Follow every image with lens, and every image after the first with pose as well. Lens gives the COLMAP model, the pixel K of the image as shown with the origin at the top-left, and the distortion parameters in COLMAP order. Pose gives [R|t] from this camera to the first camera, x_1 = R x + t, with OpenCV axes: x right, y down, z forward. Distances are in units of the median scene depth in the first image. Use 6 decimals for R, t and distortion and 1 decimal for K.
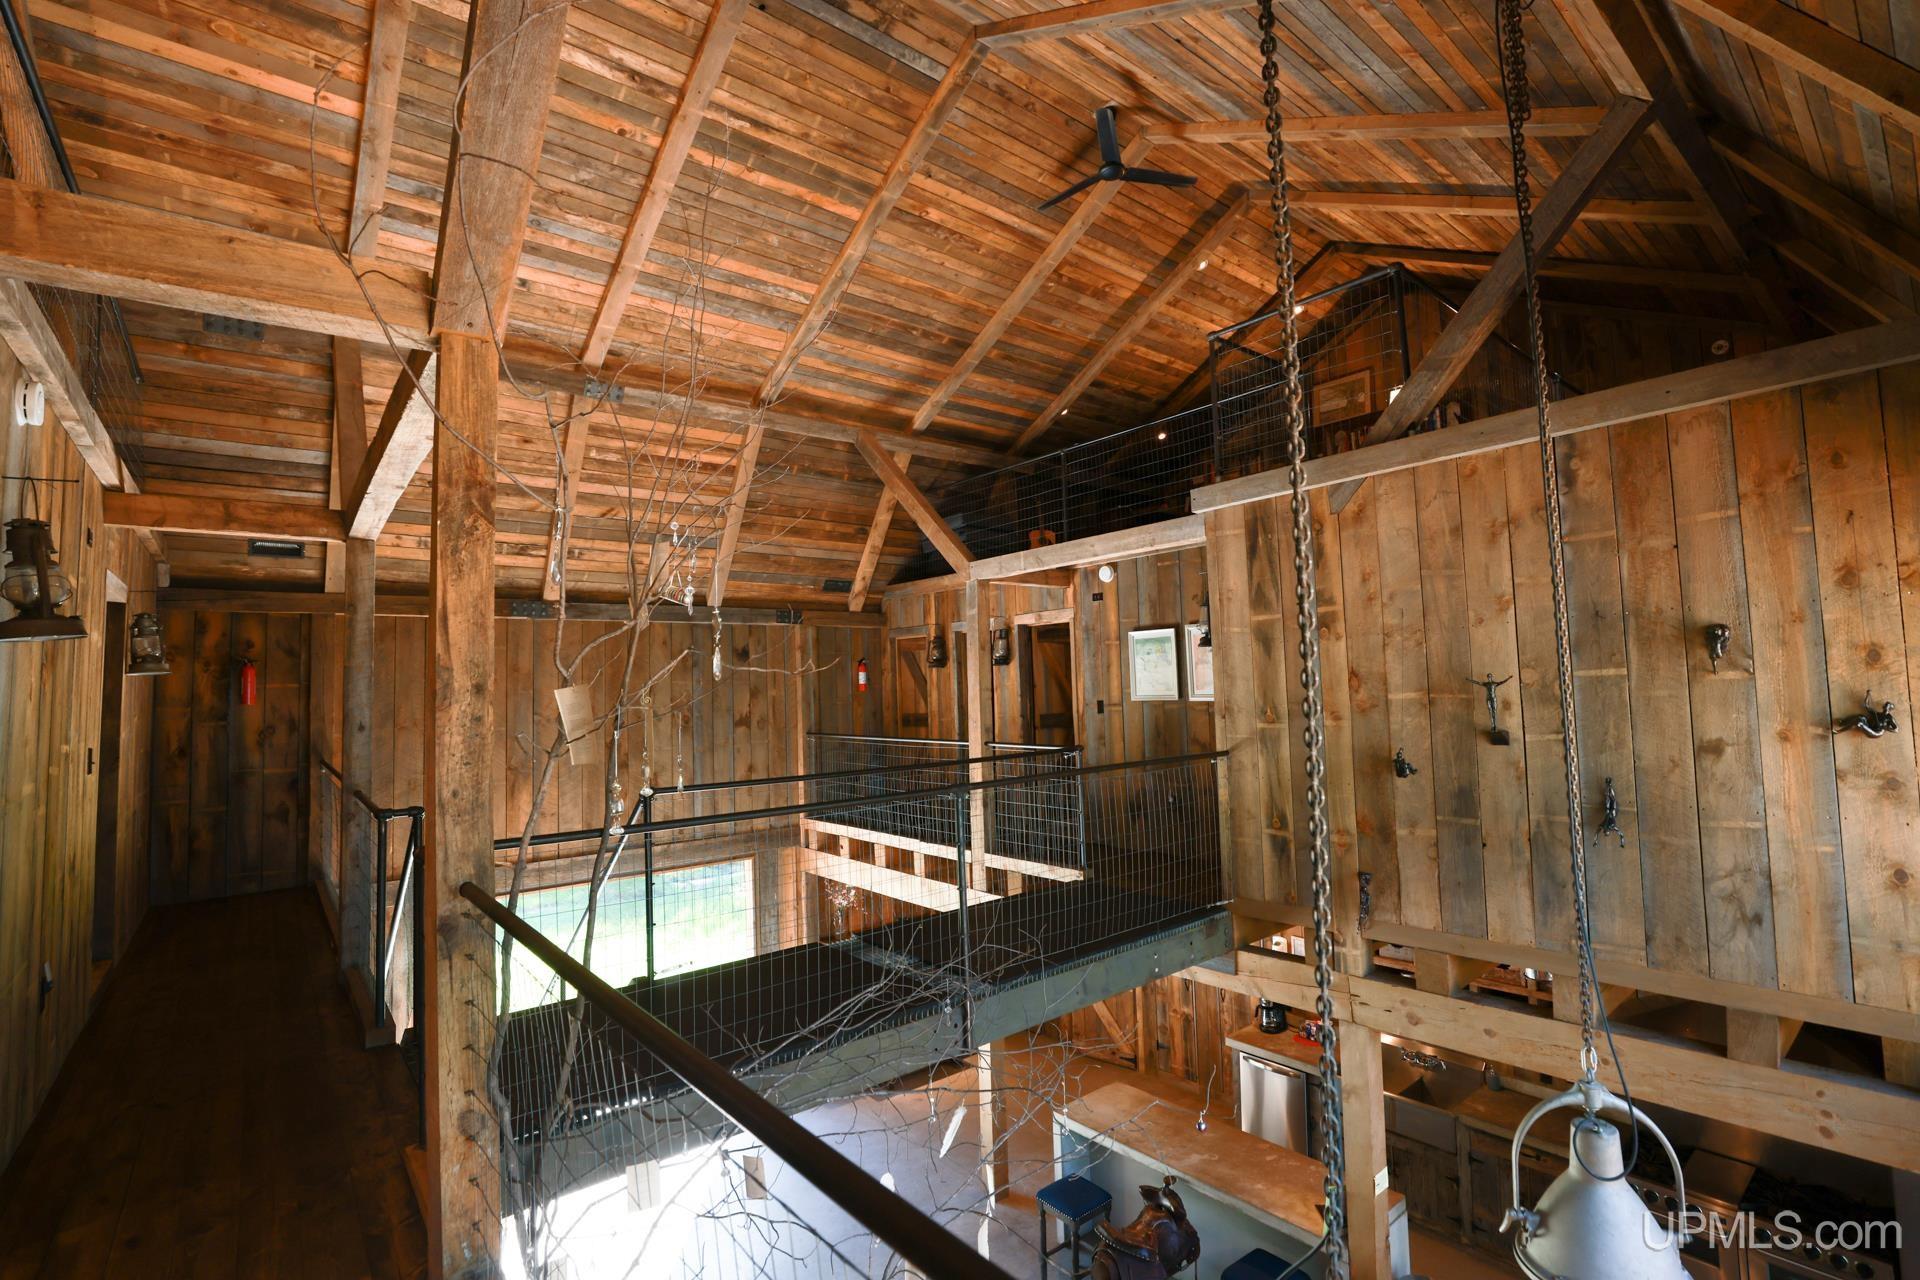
lens RADIAL K [[881.1, 0, 980.6], [0, 881.1, 641.1], [0, 0, 1]] dist [-0.033981, 0.003538]
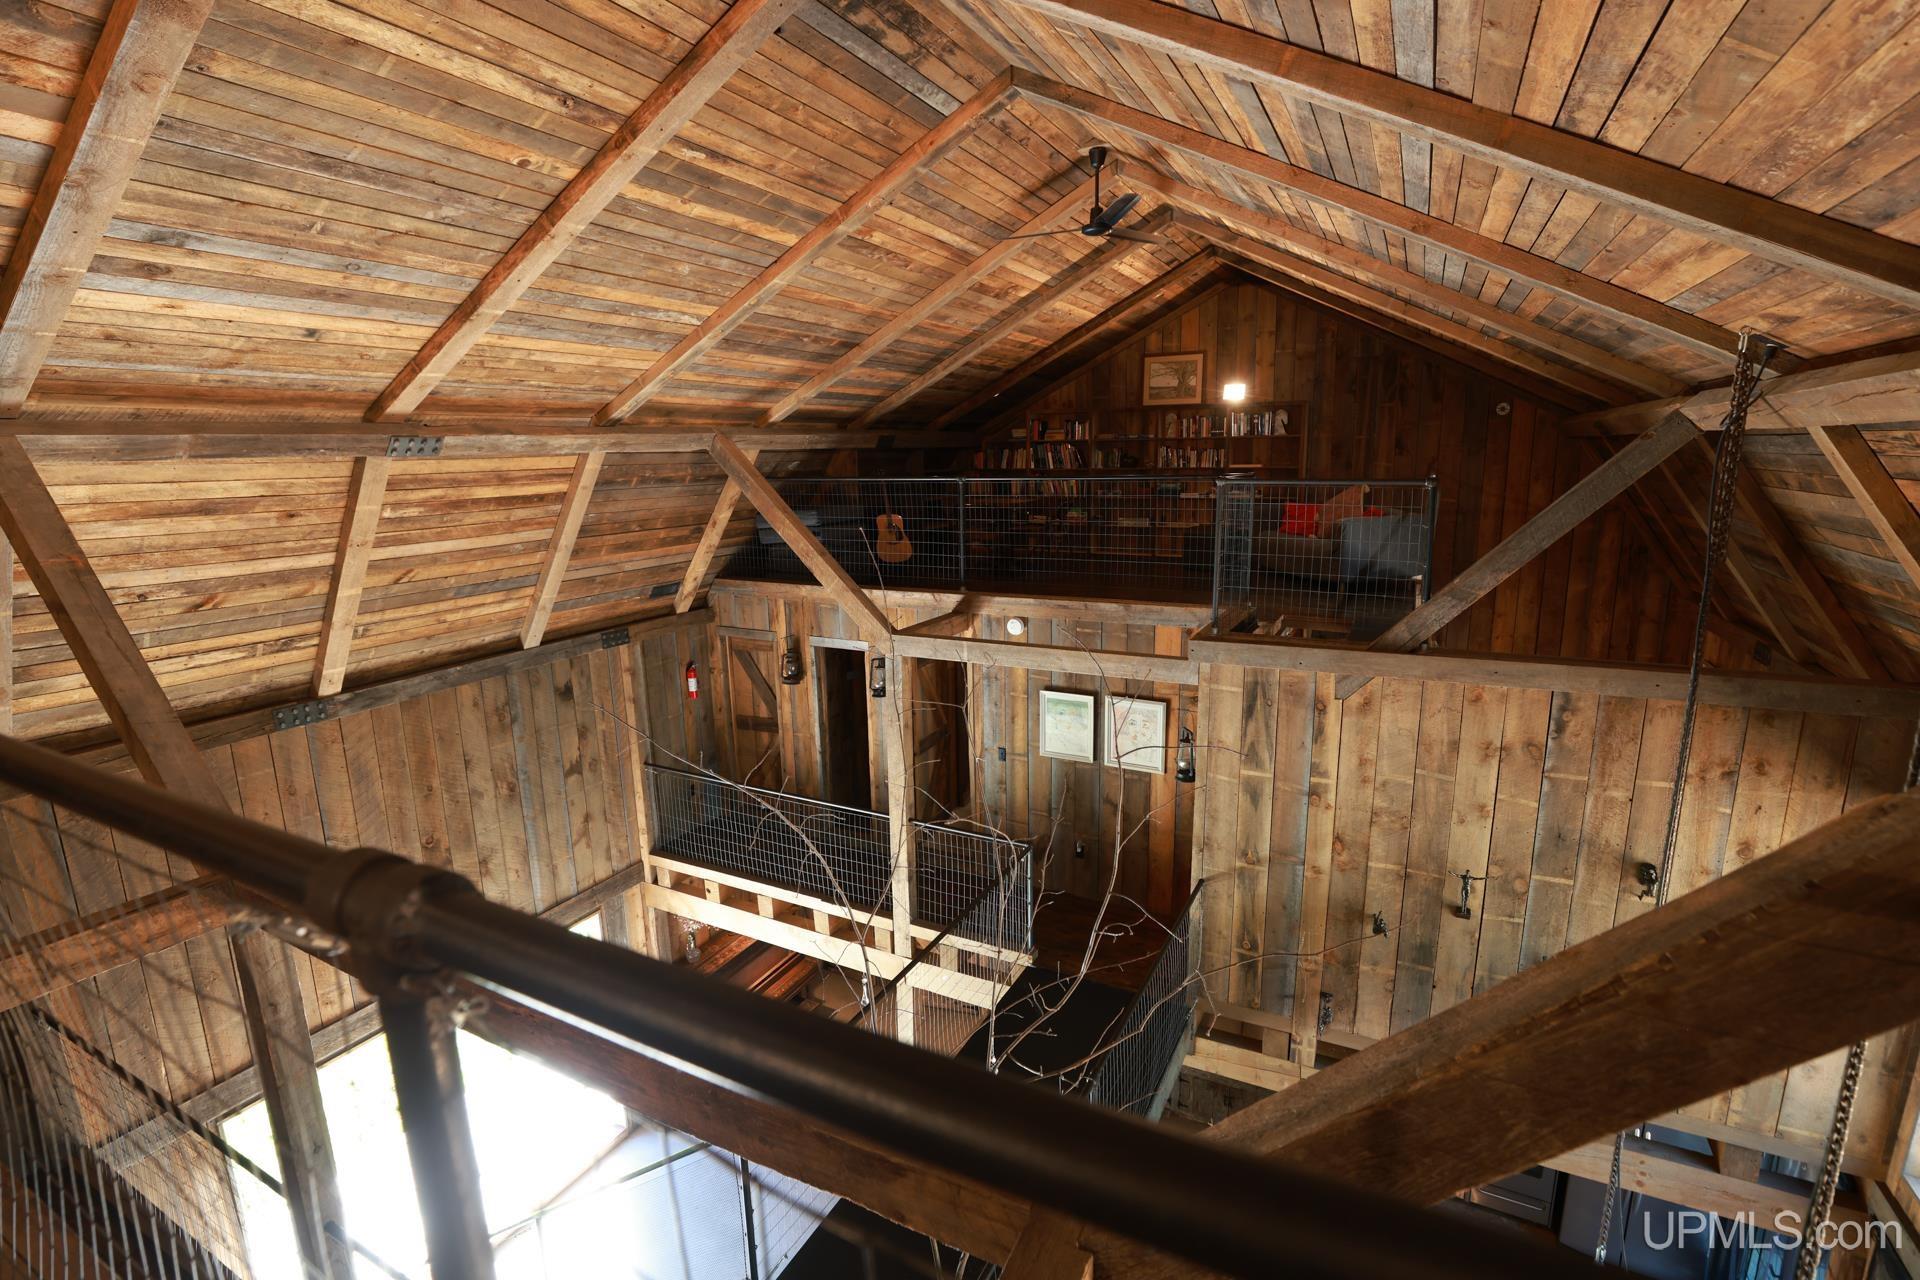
lens RADIAL K [[881.1, 0, 972.8], [0, 881.1, 632.0], [0, 0, 1]] dist [-0.033981, 0.003538]
pose [[0.920850, -0.060471, 0.385198, -0.303376], [-0.039483, 0.968362, 0.246408, -0.340025], [-0.387912, -0.242113, 0.889329, 0.168716]]
